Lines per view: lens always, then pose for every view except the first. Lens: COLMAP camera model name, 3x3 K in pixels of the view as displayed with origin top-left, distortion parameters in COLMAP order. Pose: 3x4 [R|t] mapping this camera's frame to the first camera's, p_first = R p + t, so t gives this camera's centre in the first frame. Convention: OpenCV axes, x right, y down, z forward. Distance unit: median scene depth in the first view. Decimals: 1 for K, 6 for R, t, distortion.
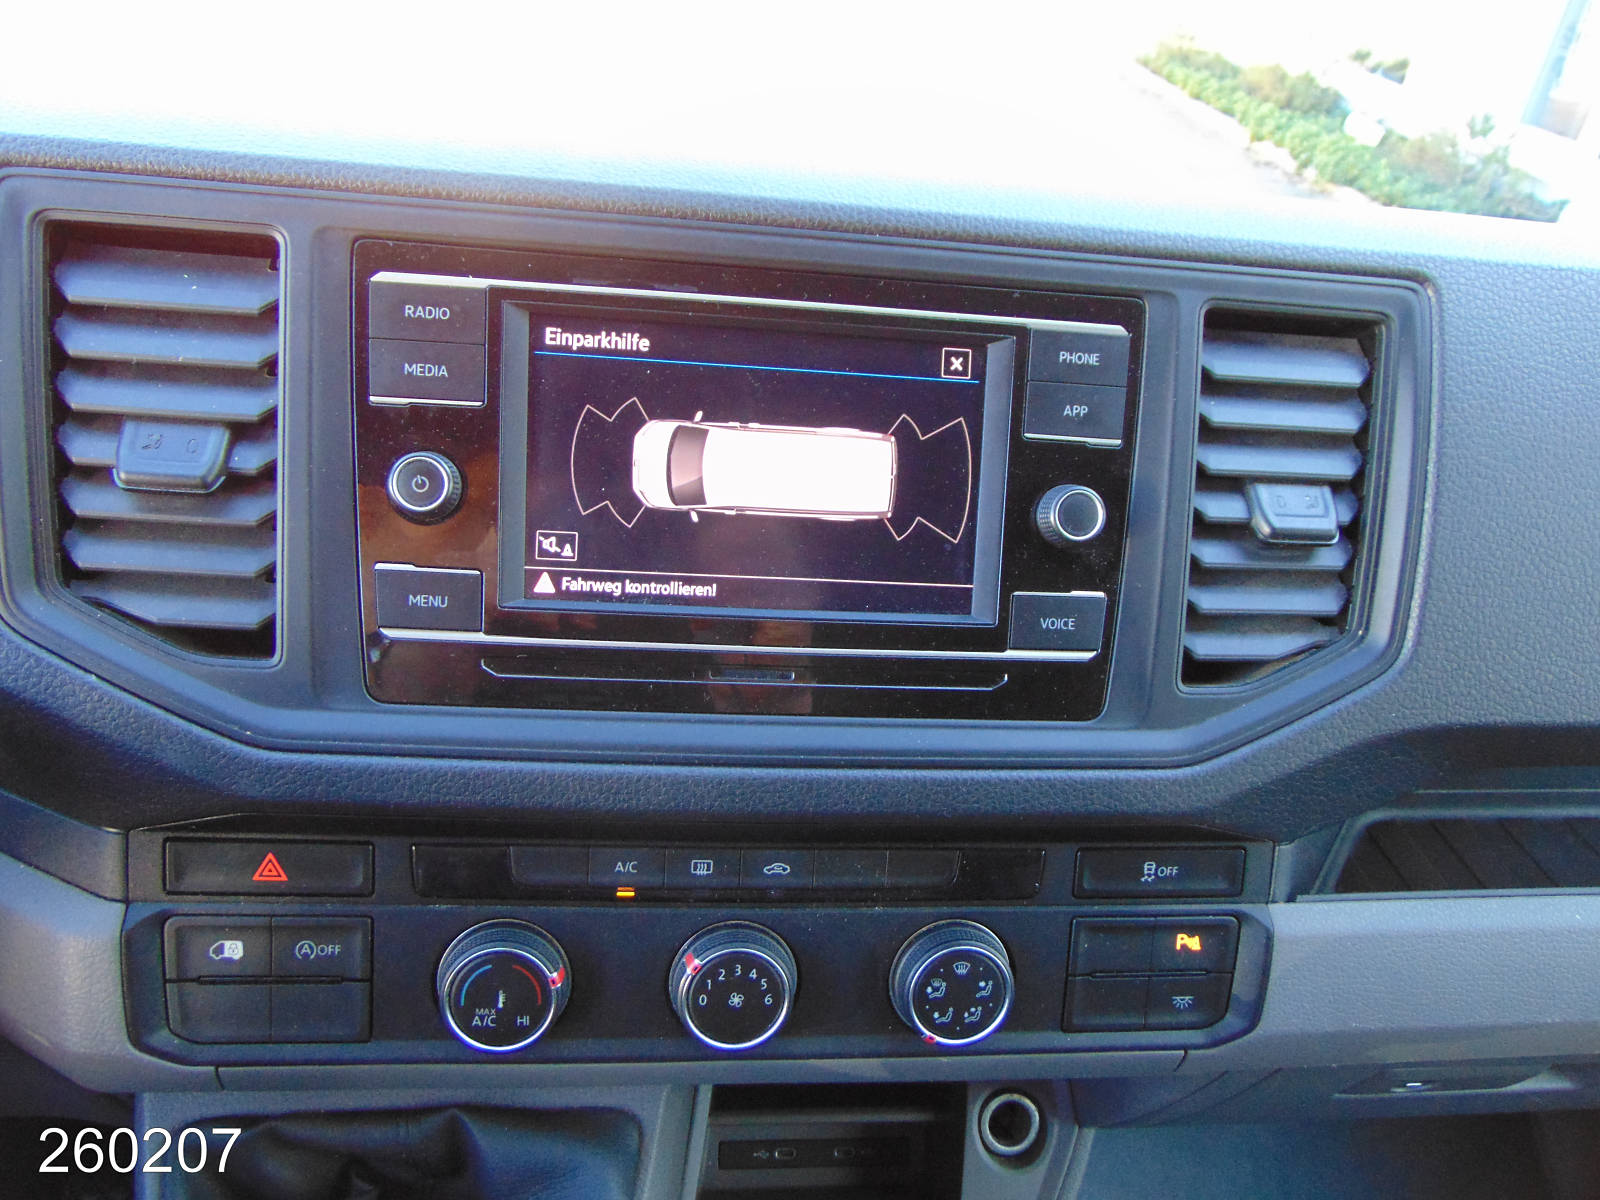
lens RADIAL K [[1162.5, 0, 800.0], [0, 1162.5, 600.0], [0, 0, 1]] dist [-0.043273, 0.067805]
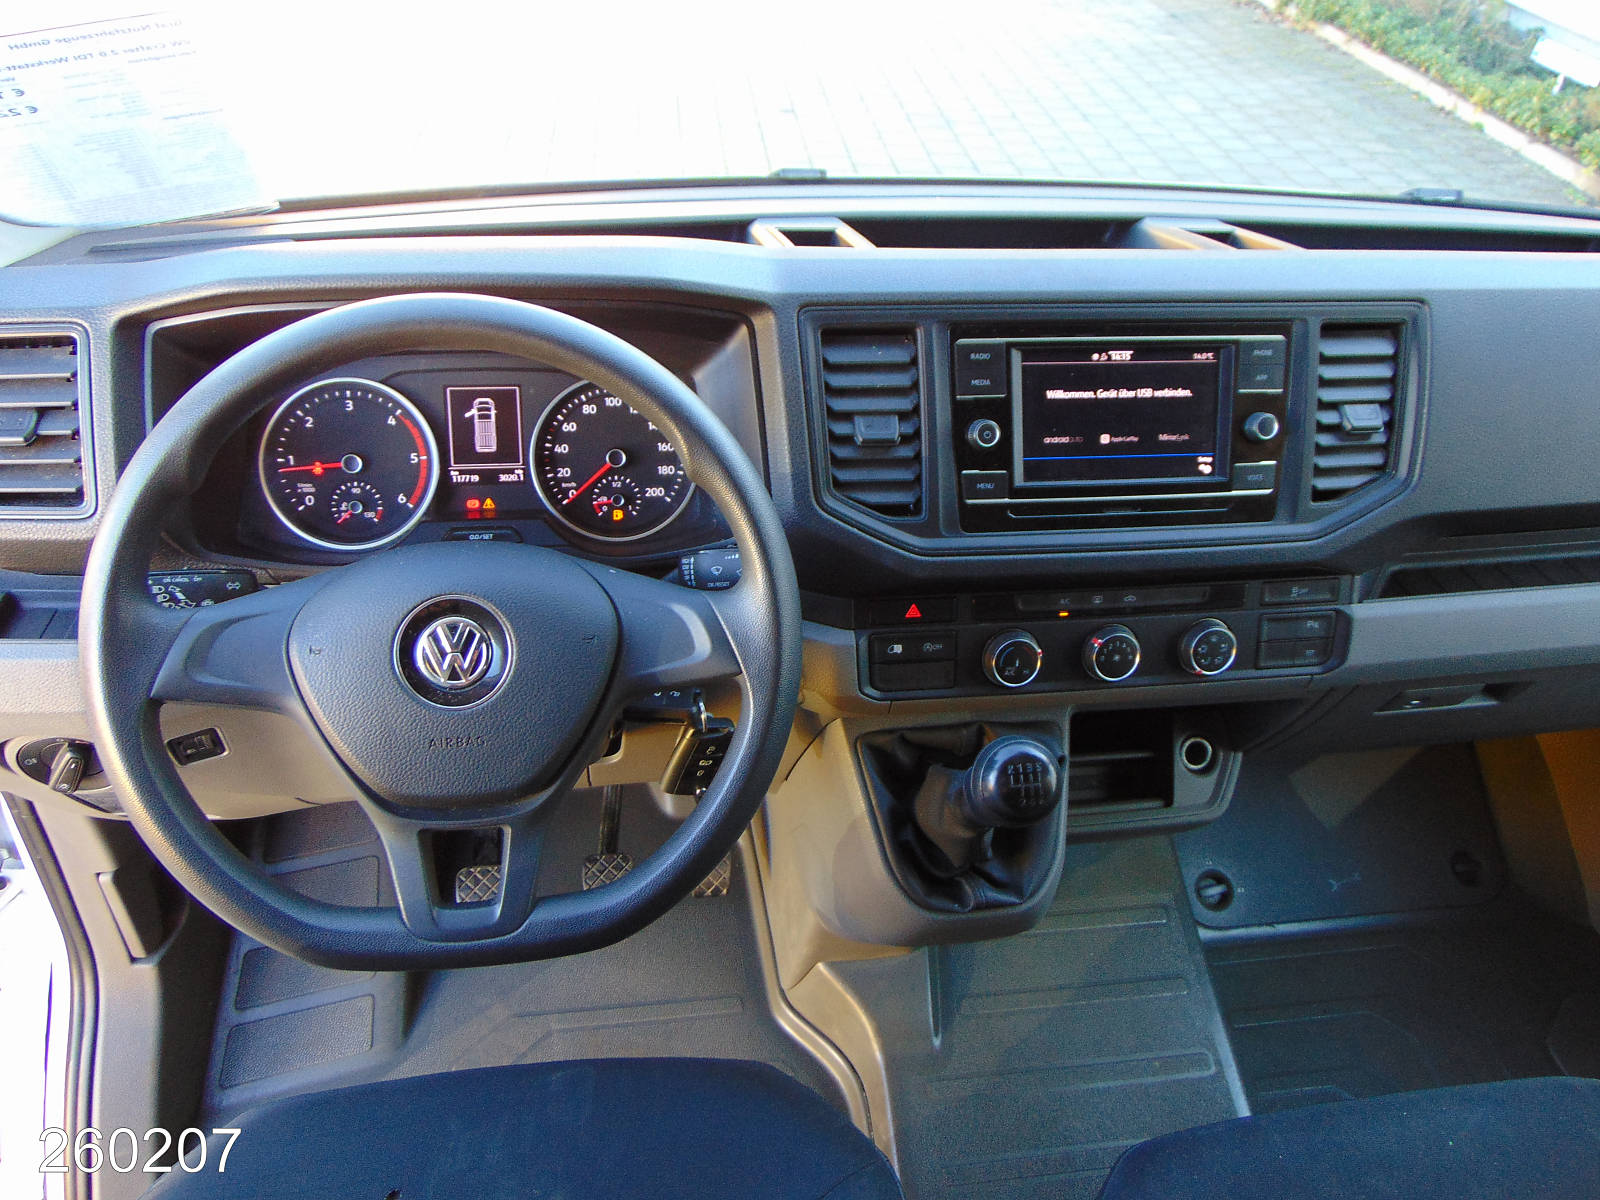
lens RADIAL K [[1162.5, 0, 800.0], [0, 1162.5, 600.0], [0, 0, 1]] dist [-0.043273, 0.067805]
pose [[0.997656, -0.067496, 0.011288, -0.648655], [0.065697, 0.990823, 0.118127, -0.062376], [-0.019158, -0.117108, 0.992934, -1.124482]]
